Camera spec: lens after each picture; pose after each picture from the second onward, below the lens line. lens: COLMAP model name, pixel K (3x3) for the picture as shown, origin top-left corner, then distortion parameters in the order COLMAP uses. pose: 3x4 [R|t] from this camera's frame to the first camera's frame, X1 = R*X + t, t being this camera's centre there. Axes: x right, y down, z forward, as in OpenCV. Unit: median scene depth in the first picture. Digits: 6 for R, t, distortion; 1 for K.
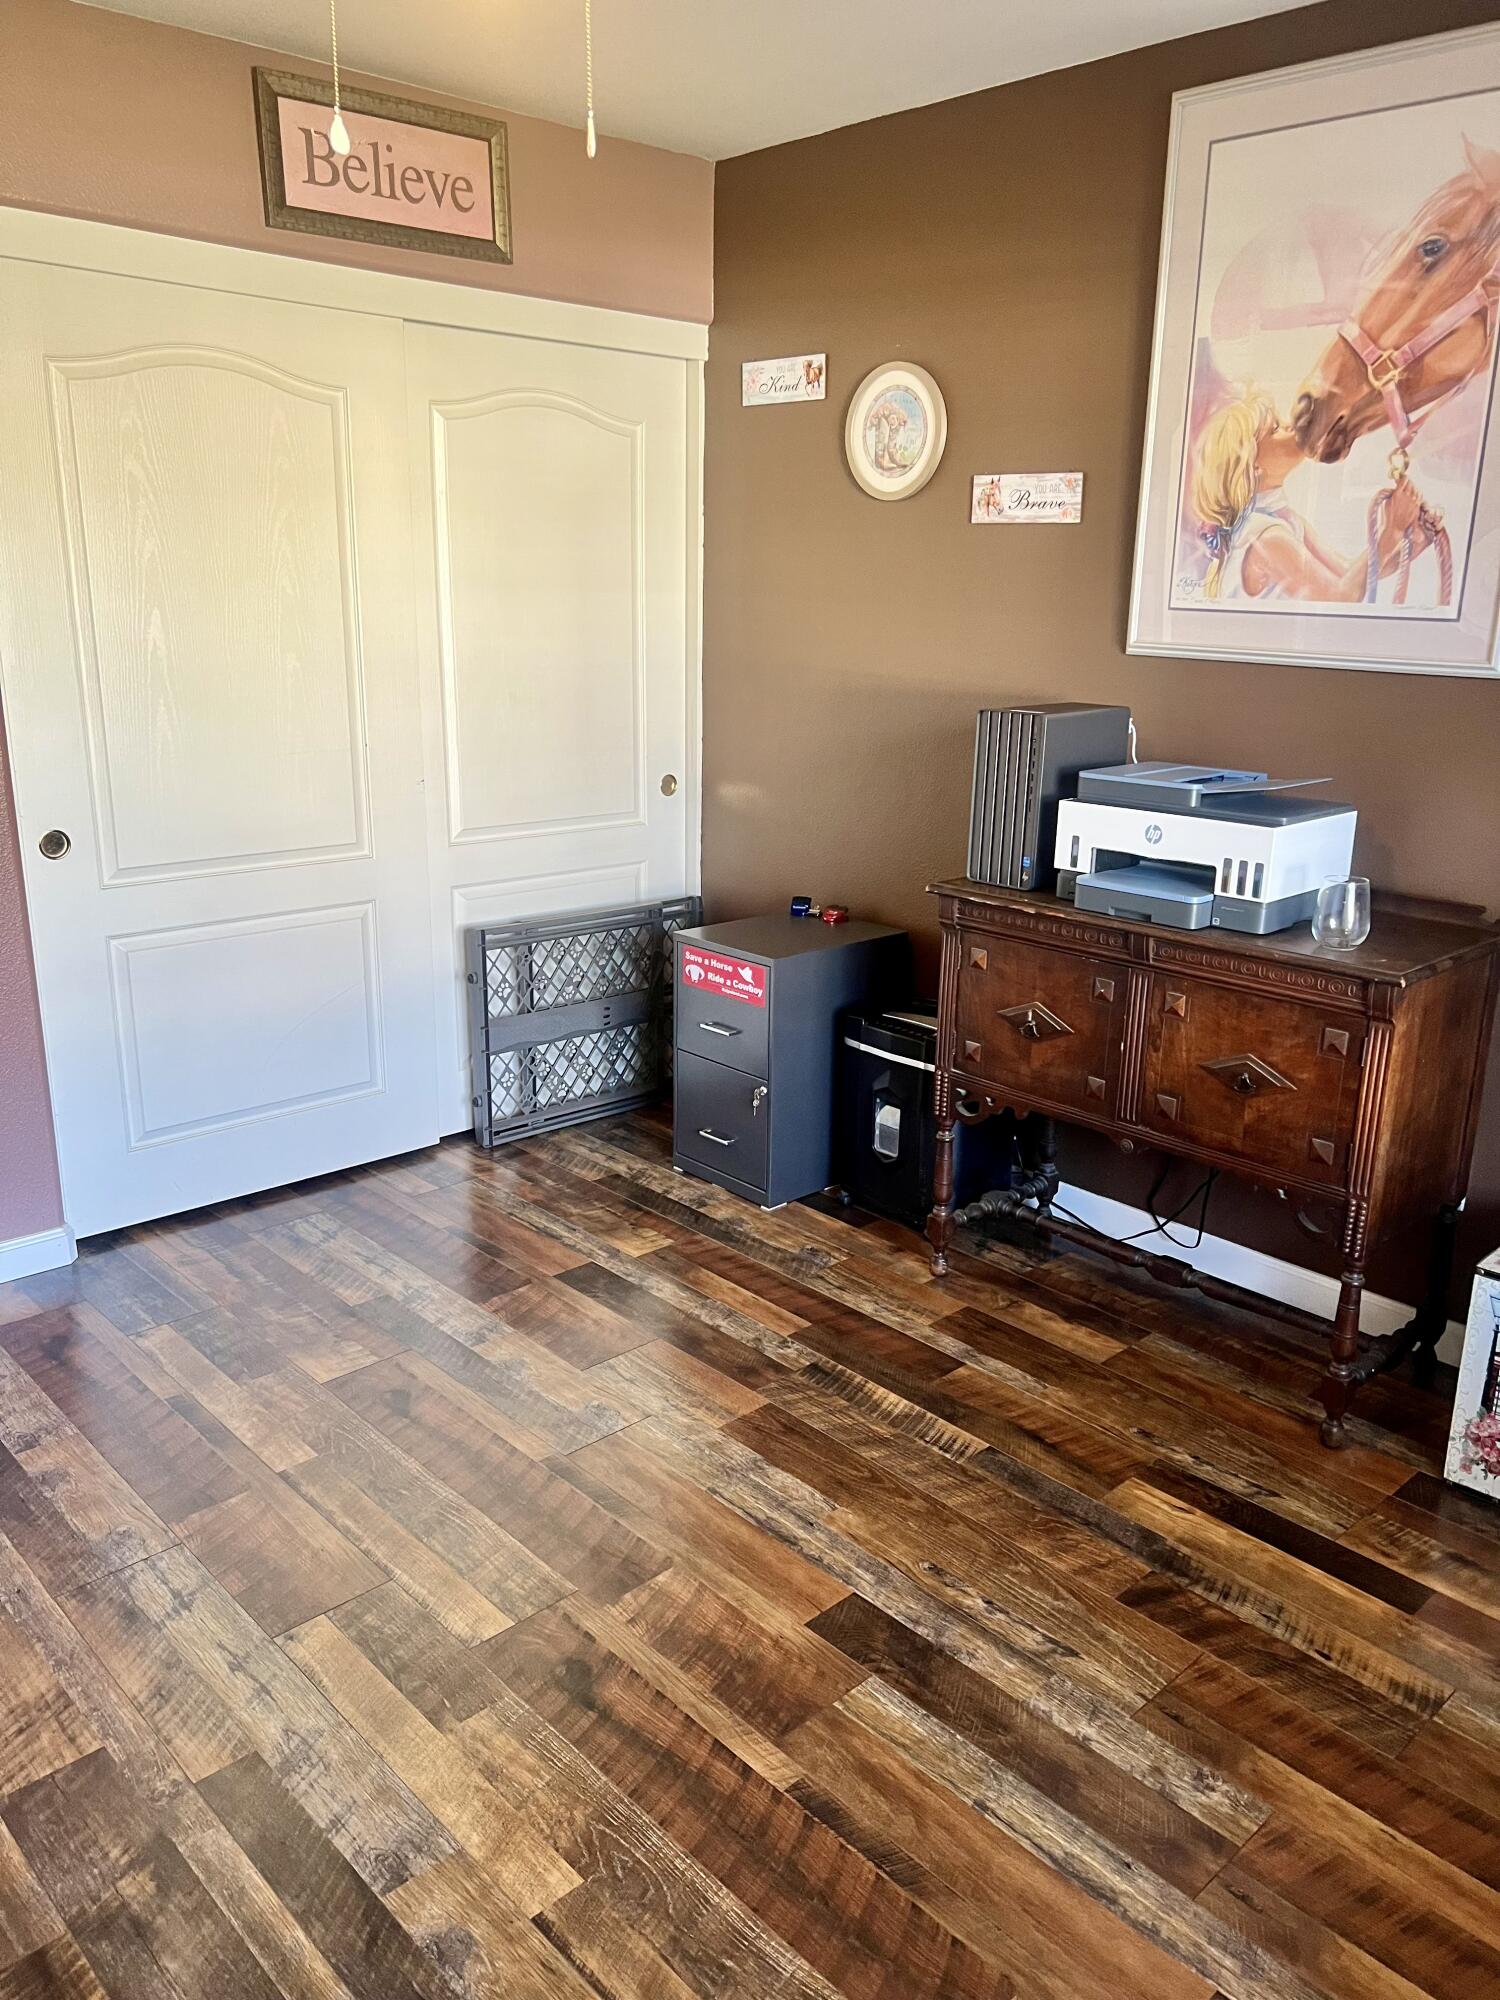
lens RADIAL K [[1498.8, 0, 755.7], [0, 1498.8, 999.7], [0, 0, 1]] dist [0.062662, -0.061662]
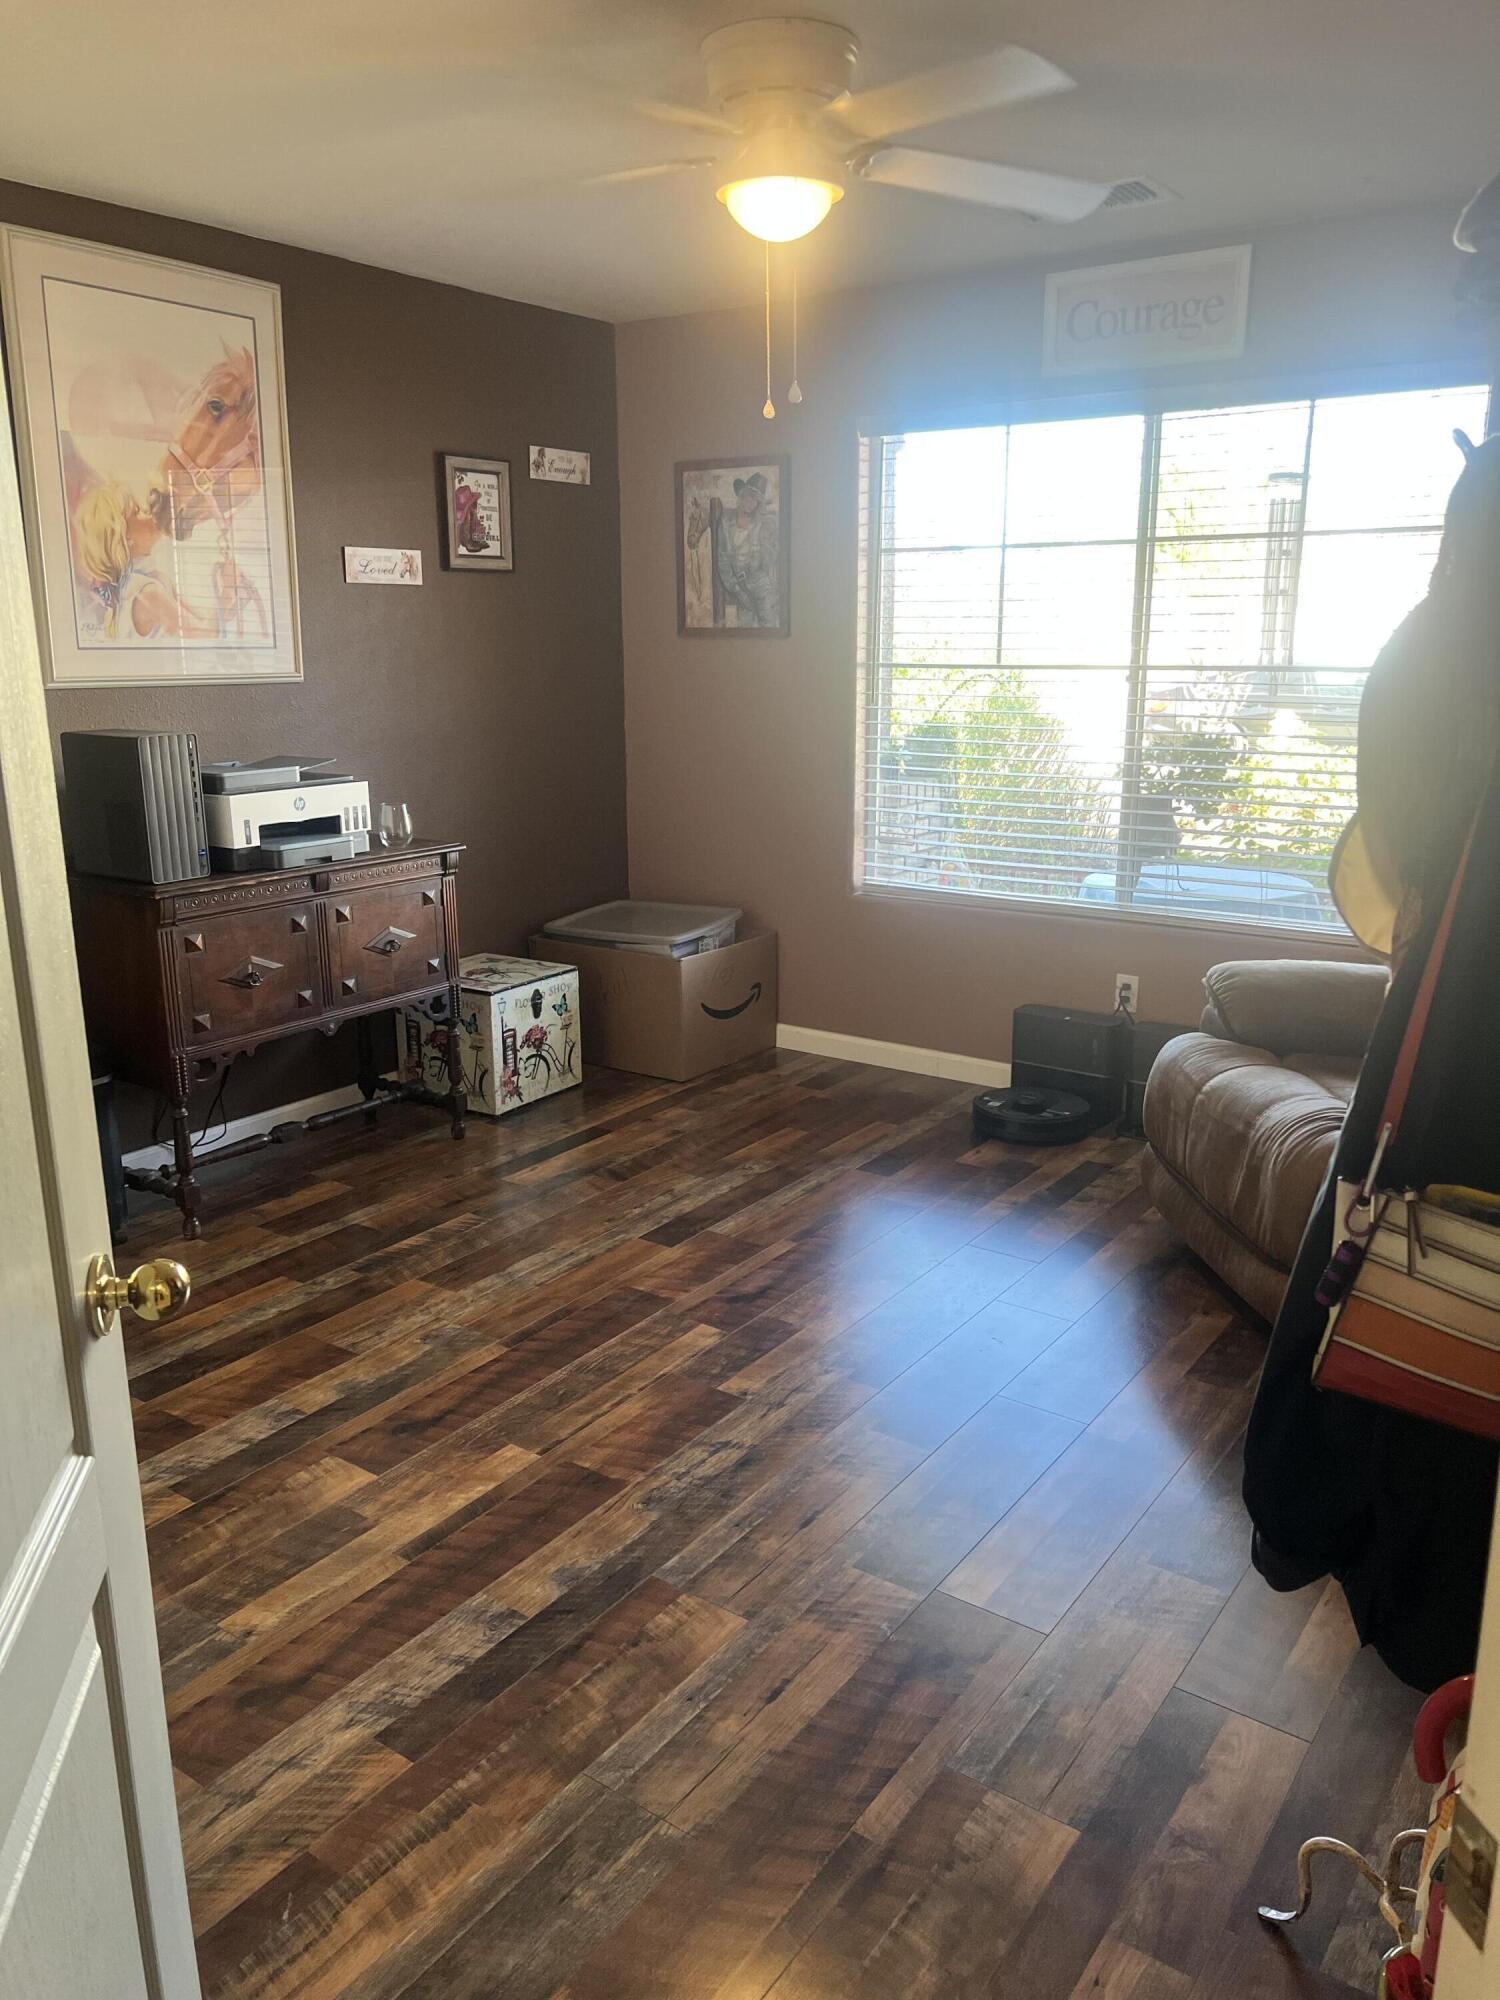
lens RADIAL K [[1498.8, 0, 755.7], [0, 1498.8, 999.7], [0, 0, 1]] dist [0.062662, -0.061662]
pose [[-0.194250, -0.254009, 0.947495, -1.173852], [0.271111, 0.914370, 0.300710, -0.245633], [-0.942744, 0.315289, -0.108752, 0.793738]]
